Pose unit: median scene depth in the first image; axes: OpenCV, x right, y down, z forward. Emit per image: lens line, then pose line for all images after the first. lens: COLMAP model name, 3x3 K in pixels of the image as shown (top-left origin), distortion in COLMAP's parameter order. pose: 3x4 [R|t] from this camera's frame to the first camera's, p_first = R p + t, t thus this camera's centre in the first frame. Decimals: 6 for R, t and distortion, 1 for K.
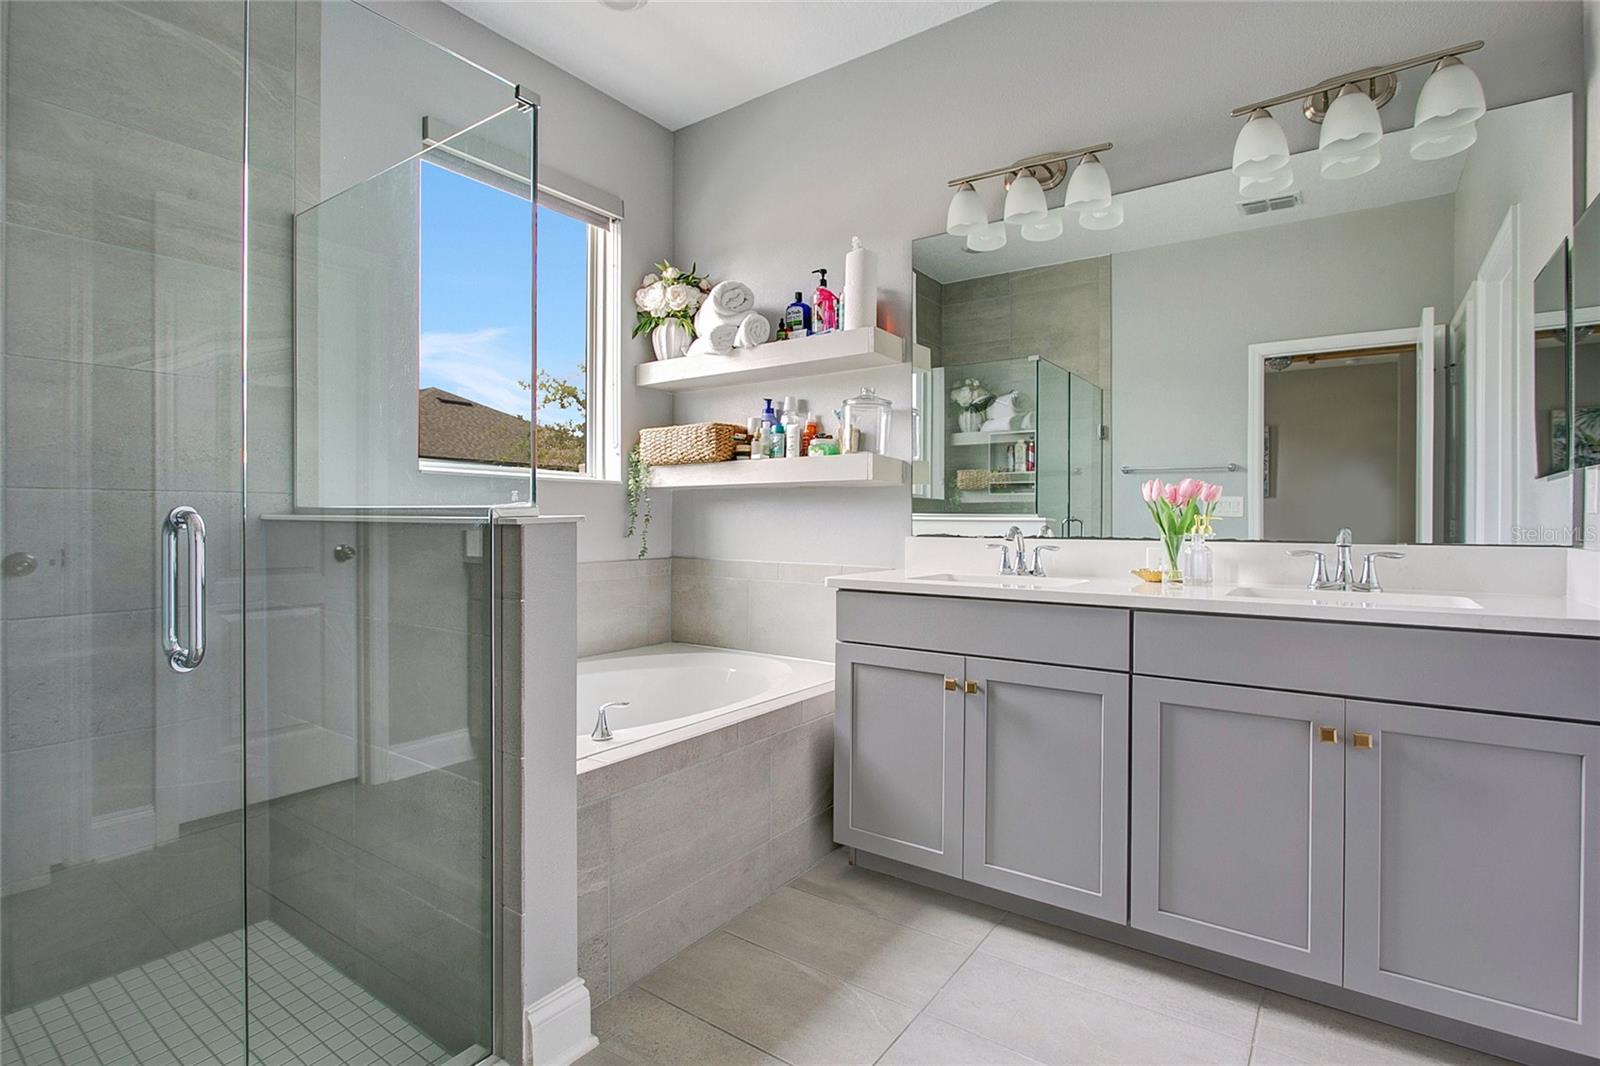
lens RADIAL K [[774.0, 0, 753.1], [0, 774.0, 524.6], [0, 0, 1]] dist [-0.015570, 0.002074]
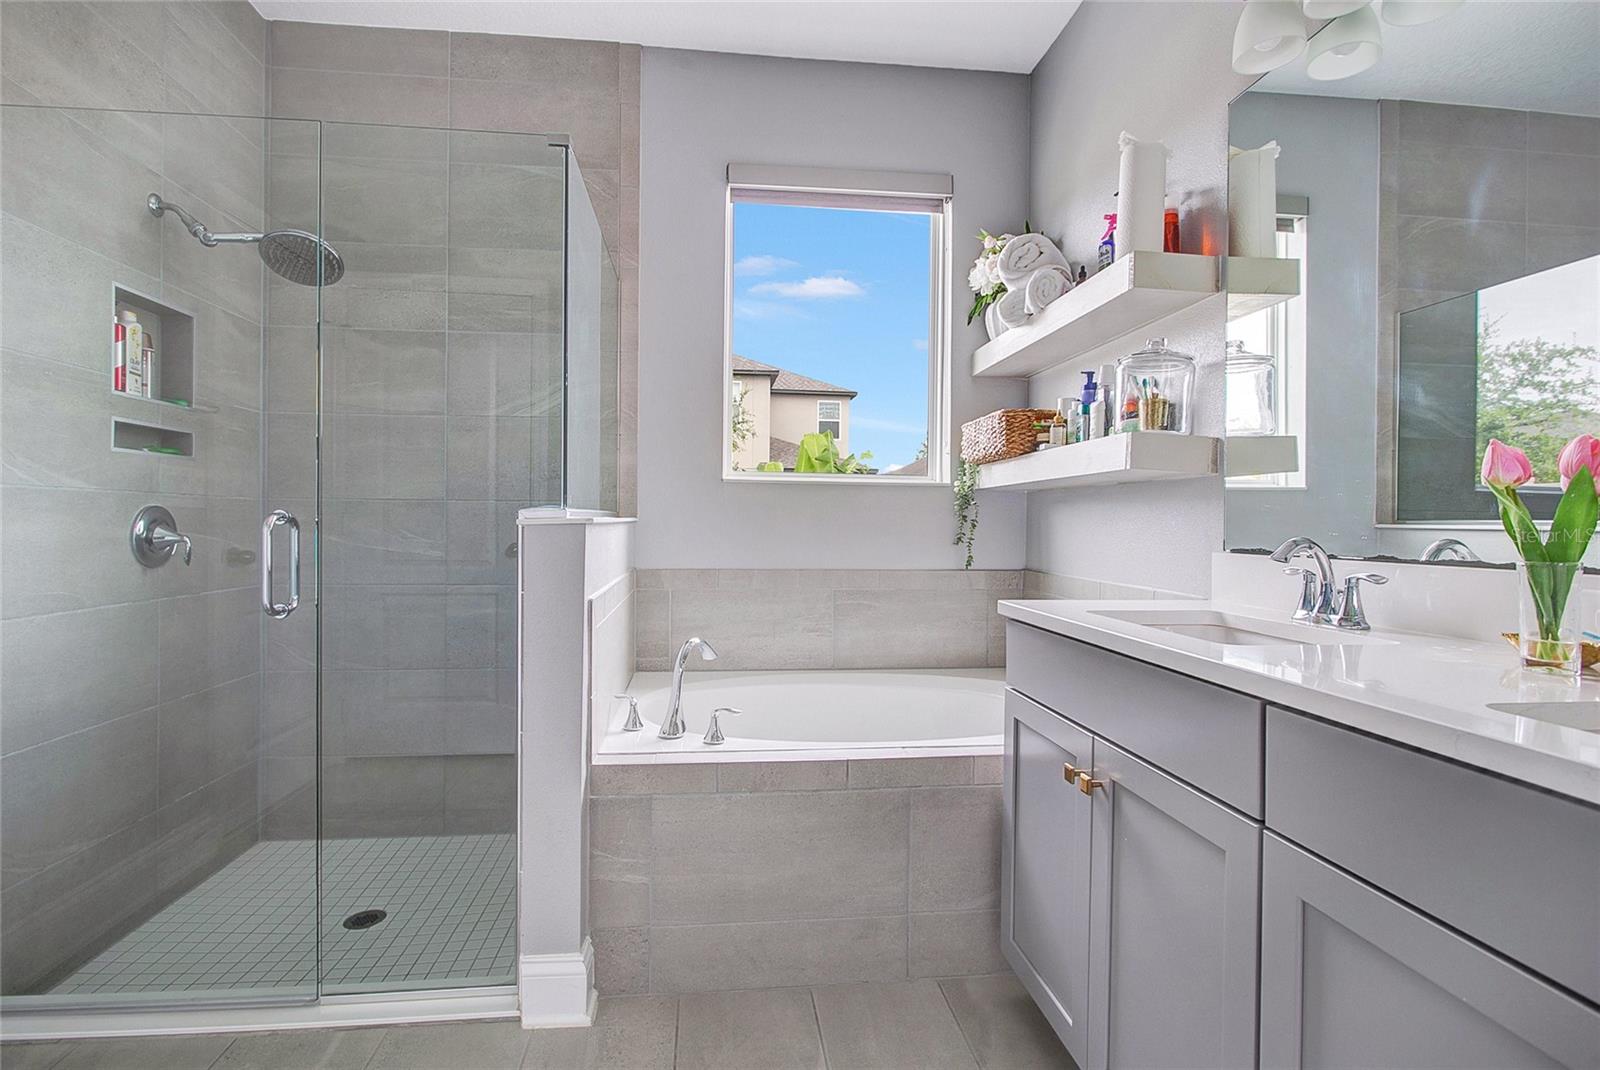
lens RADIAL K [[774.0, 0, 793.4], [0, 774.0, 526.2], [0, 0, 1]] dist [-0.015570, 0.002074]
pose [[0.686886, 0.007847, -0.726723, 0.397470], [-0.013223, 0.999911, -0.001701, -0.000884], [0.726645, 0.010778, 0.686928, 0.257529]]
